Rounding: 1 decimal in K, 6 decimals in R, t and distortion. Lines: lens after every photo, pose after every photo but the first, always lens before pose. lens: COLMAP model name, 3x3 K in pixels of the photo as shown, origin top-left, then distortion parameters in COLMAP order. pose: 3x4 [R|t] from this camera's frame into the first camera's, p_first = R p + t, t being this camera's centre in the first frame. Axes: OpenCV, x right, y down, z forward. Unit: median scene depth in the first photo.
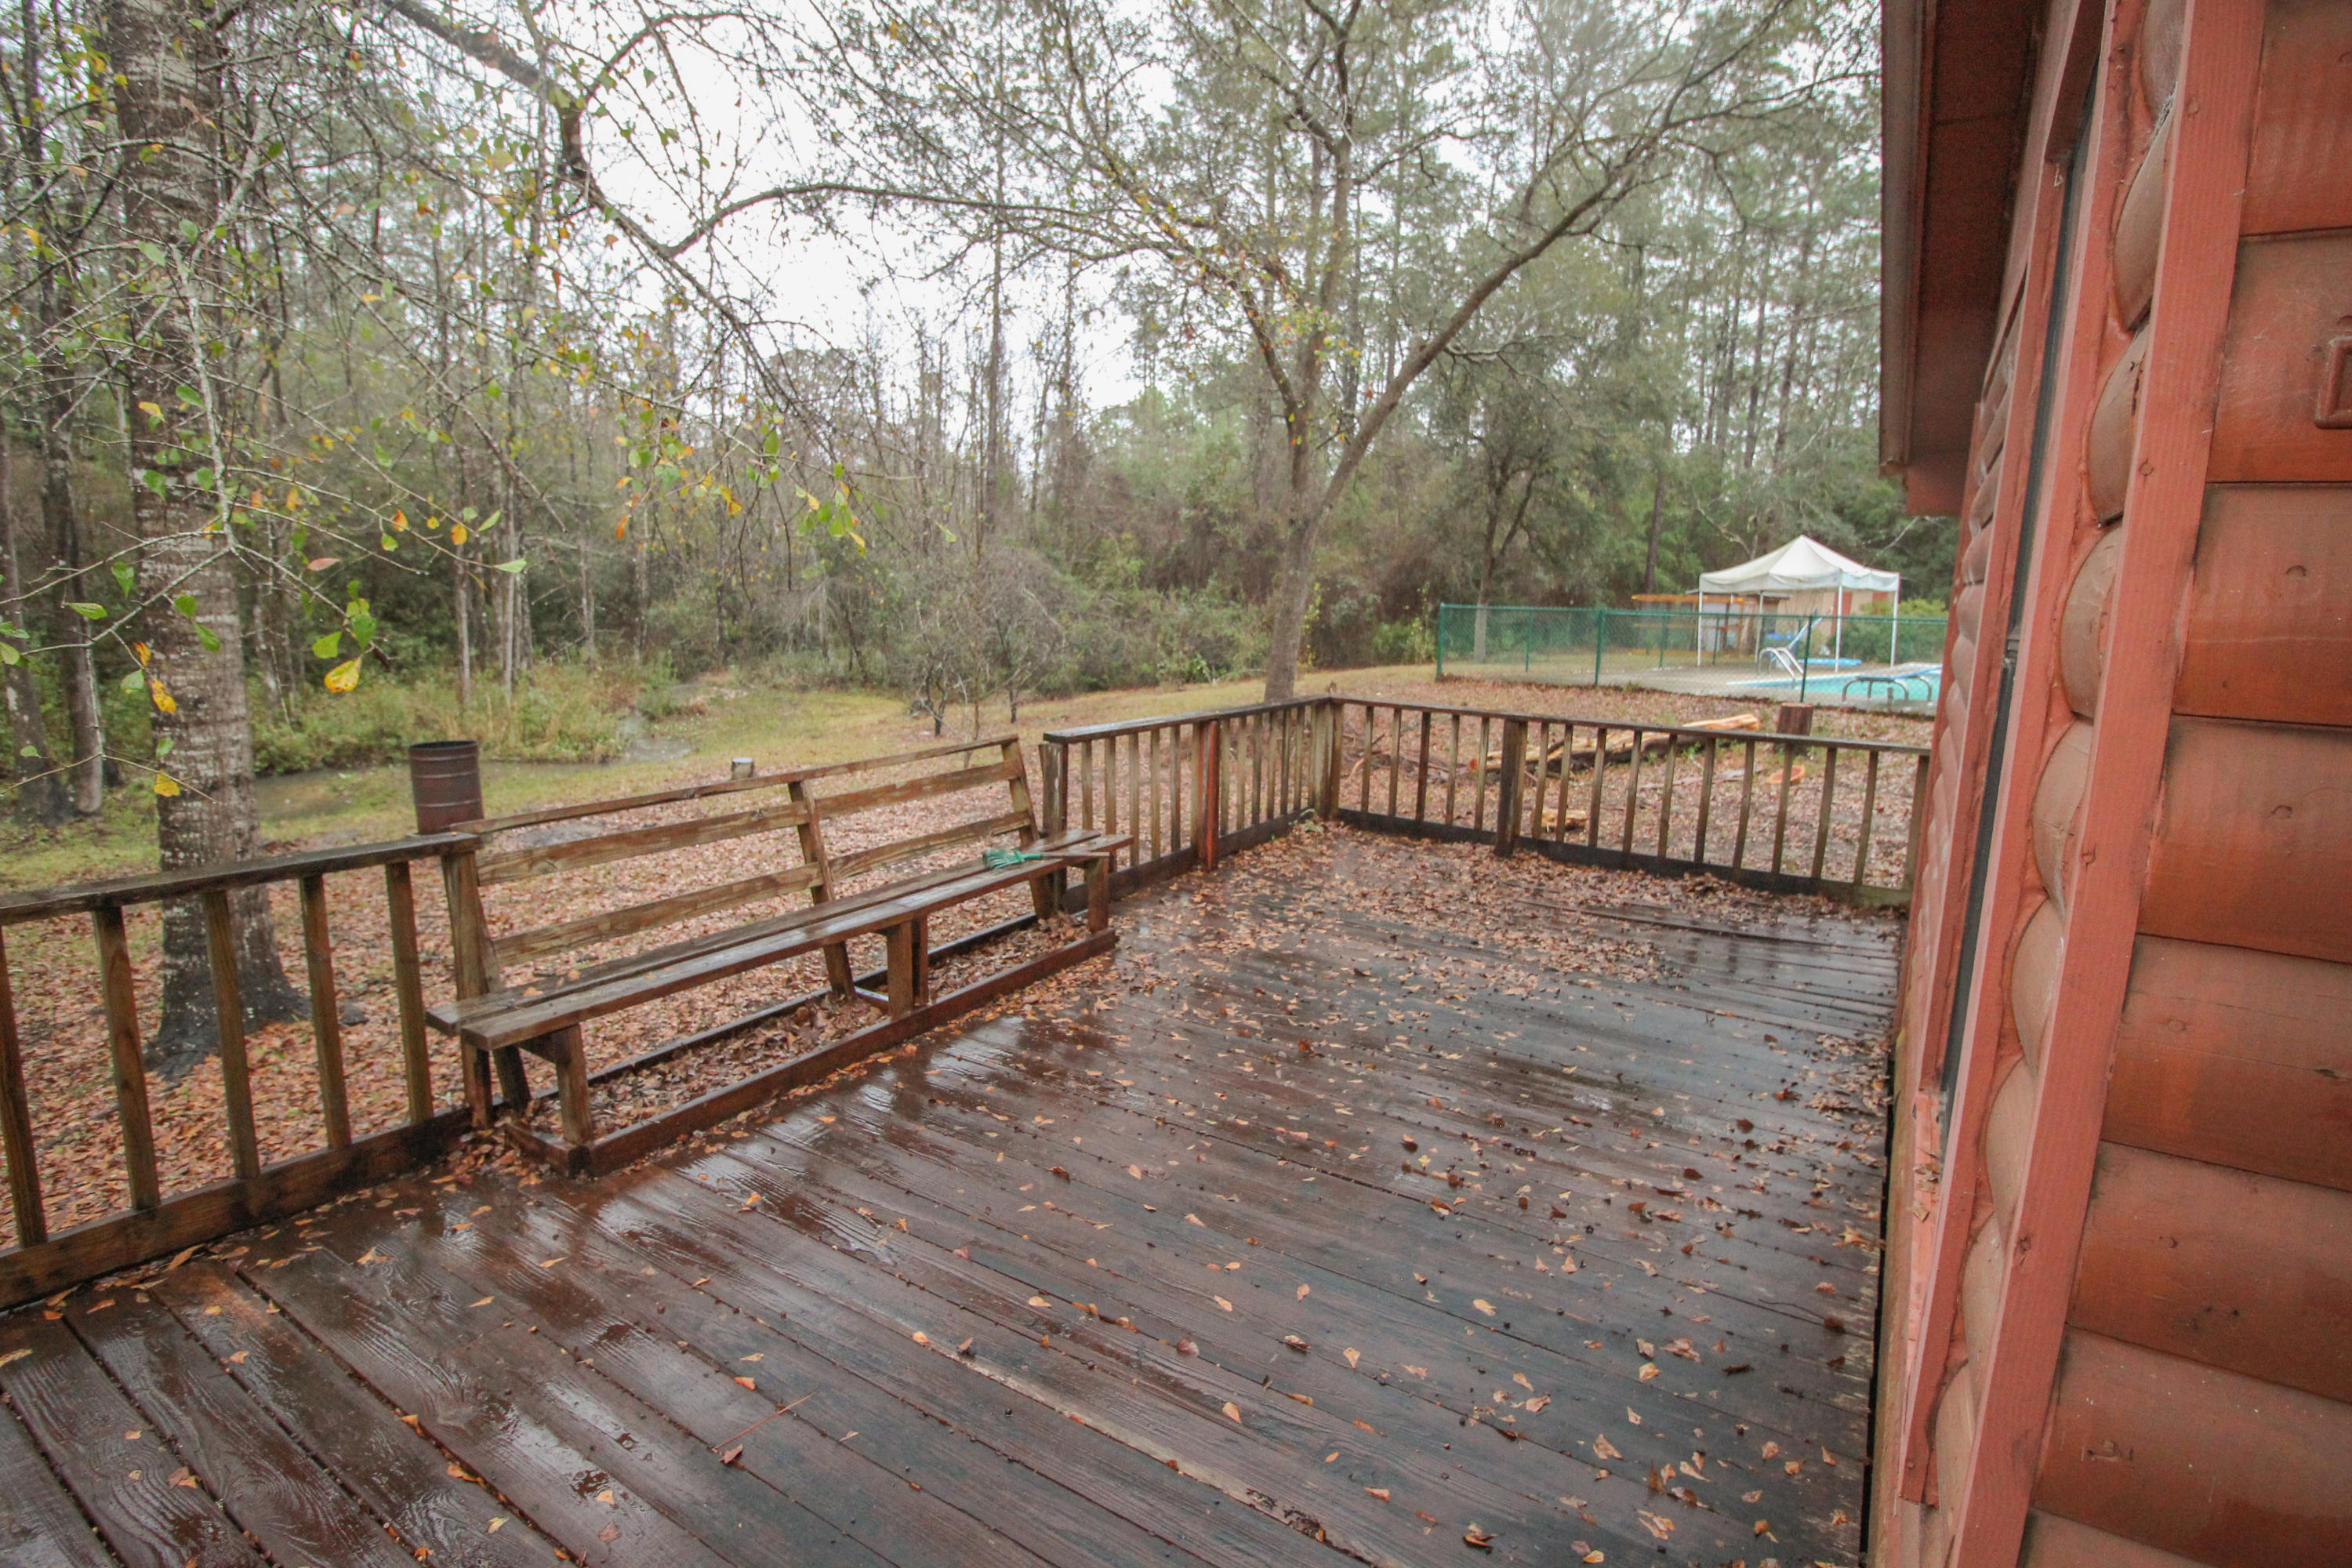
lens RADIAL K [[1076.0, 0, 1174.0], [0, 1076.0, 772.7], [0, 0, 1]] dist [0.000077, -0.013508]
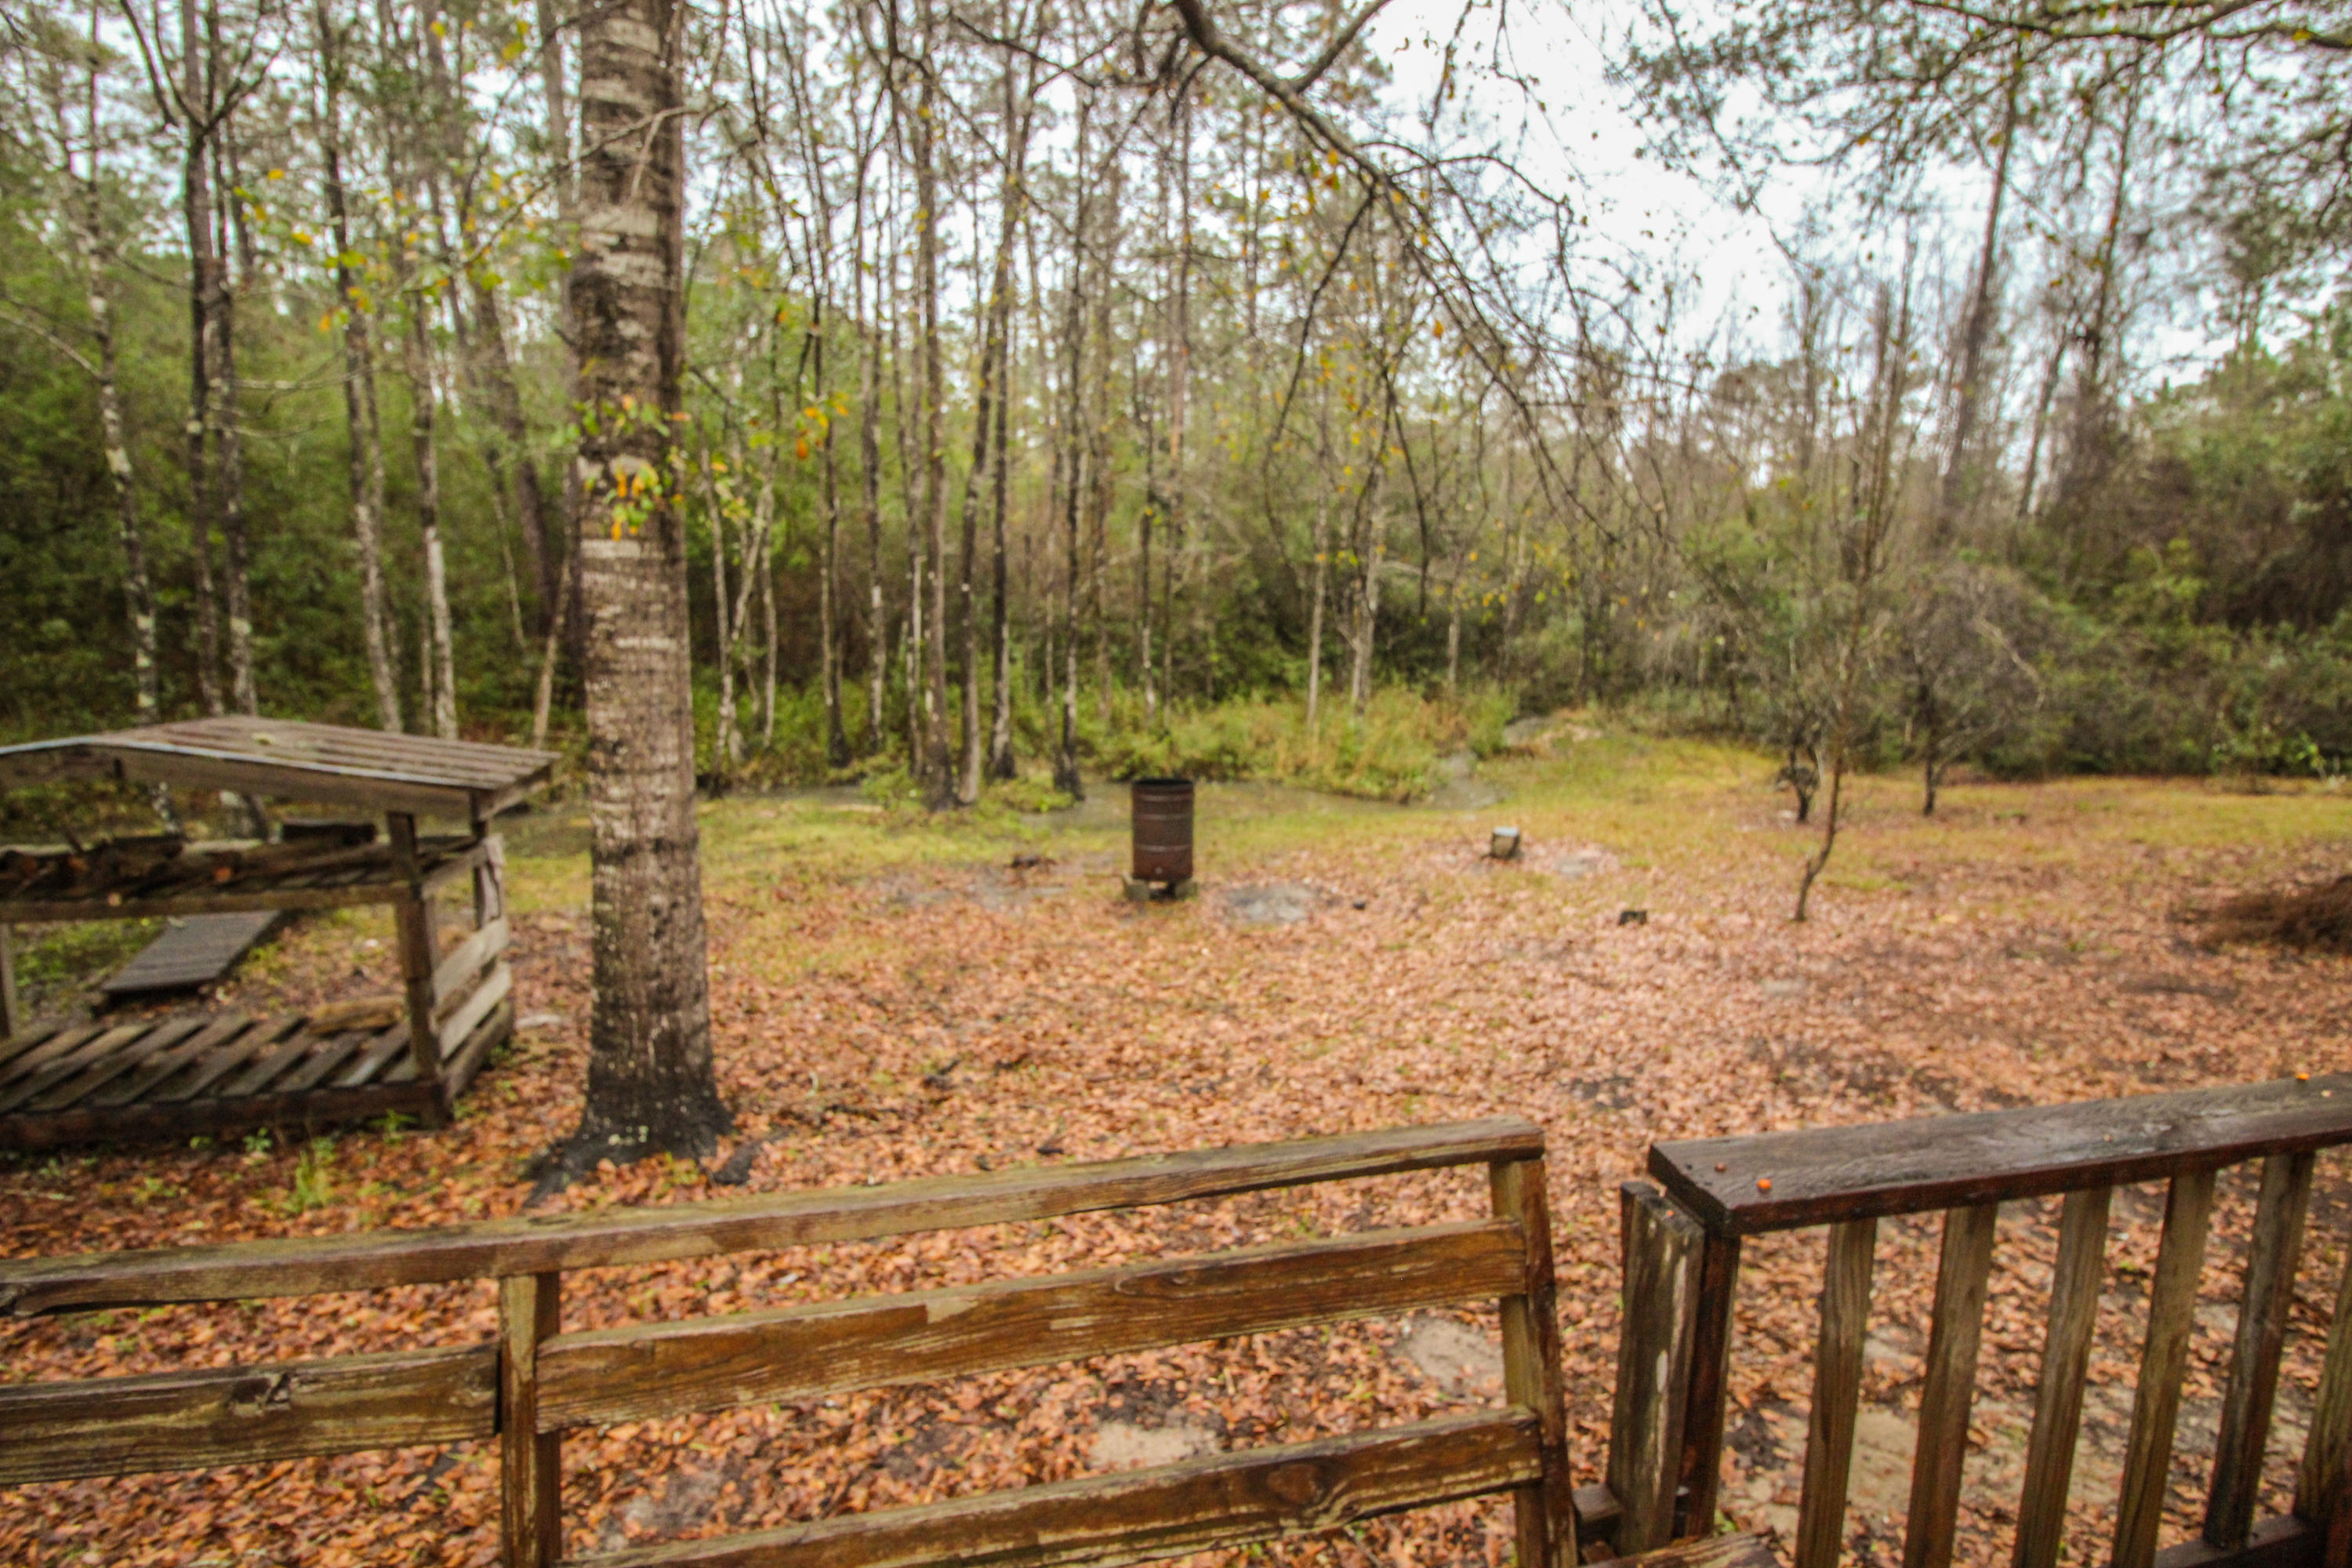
lens RADIAL K [[1110.2, 0, 1206.2], [0, 1110.2, 776.9], [0, 0, 1]] dist [-0.000549, -0.012458]
pose [[0.726374, 0.104160, -0.679361, -0.004178], [-0.123410, 0.992151, 0.020167, -0.020160], [0.676129, 0.069191, 0.733527, 0.121495]]
